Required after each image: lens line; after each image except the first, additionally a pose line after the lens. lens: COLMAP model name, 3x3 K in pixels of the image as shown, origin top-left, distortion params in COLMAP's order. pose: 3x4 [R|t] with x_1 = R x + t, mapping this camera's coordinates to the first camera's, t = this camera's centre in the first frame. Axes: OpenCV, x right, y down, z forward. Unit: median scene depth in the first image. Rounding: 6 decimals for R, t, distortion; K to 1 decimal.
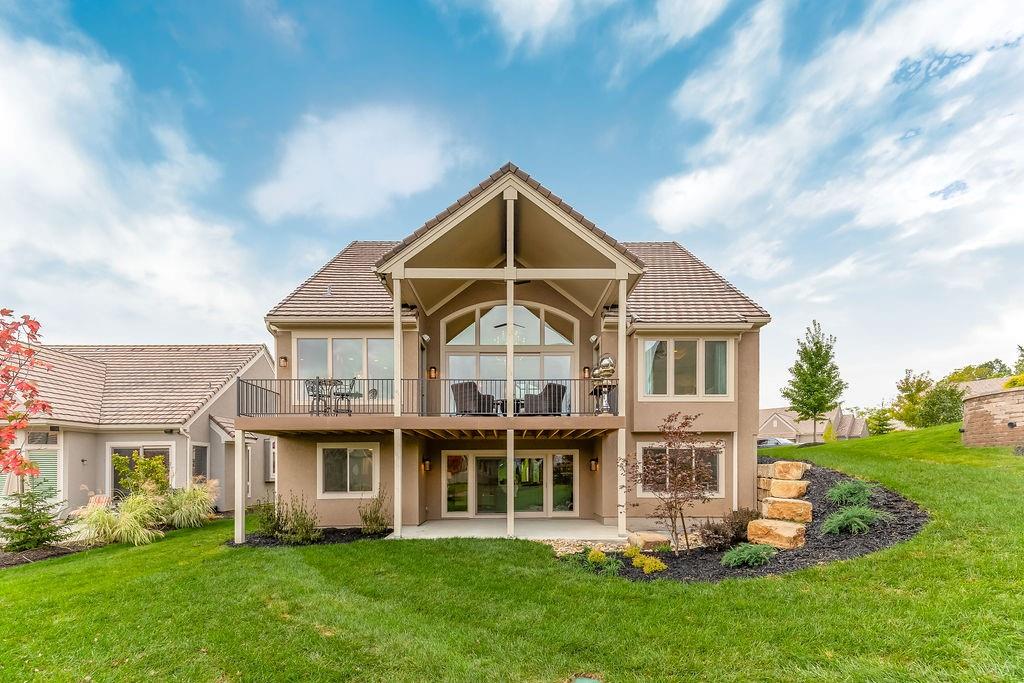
lens RADIAL K [[462.6, 0, 503.6], [0, 462.6, 376.4], [0, 0, 1]] dist [0.000504, 0.000467]
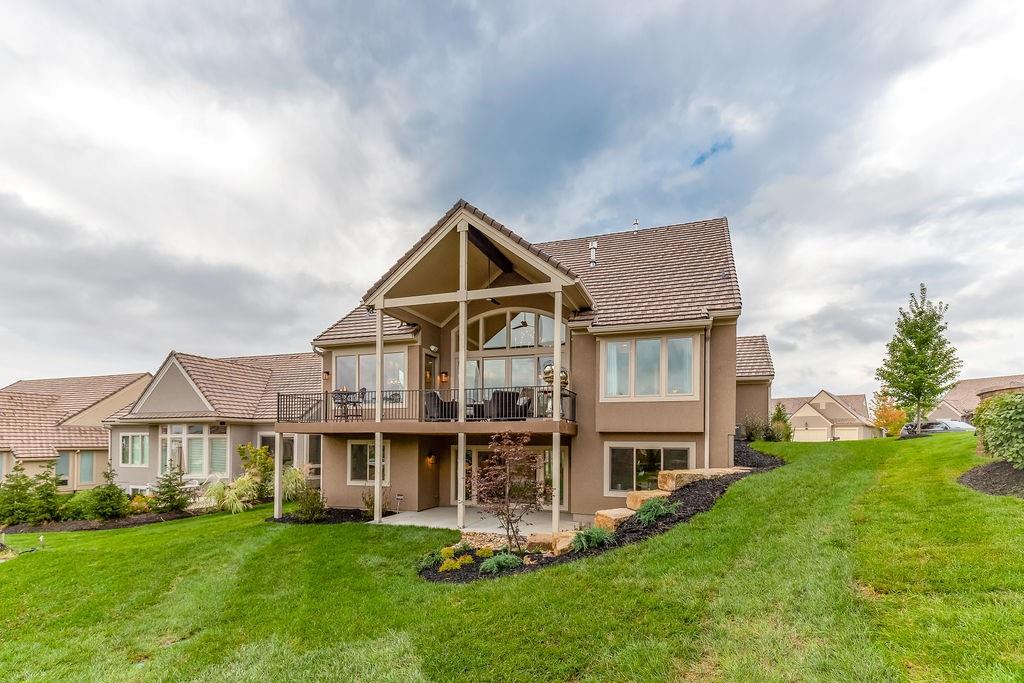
lens RADIAL K [[462.6, 0, 513.2], [0, 462.6, 341.3], [0, 0, 1]] dist [0.000504, 0.000467]
pose [[0.940213, -0.060920, -0.335093, 0.500274], [0.053950, 0.998091, -0.030078, -0.066708], [0.336286, 0.010201, 0.941705, -0.039664]]
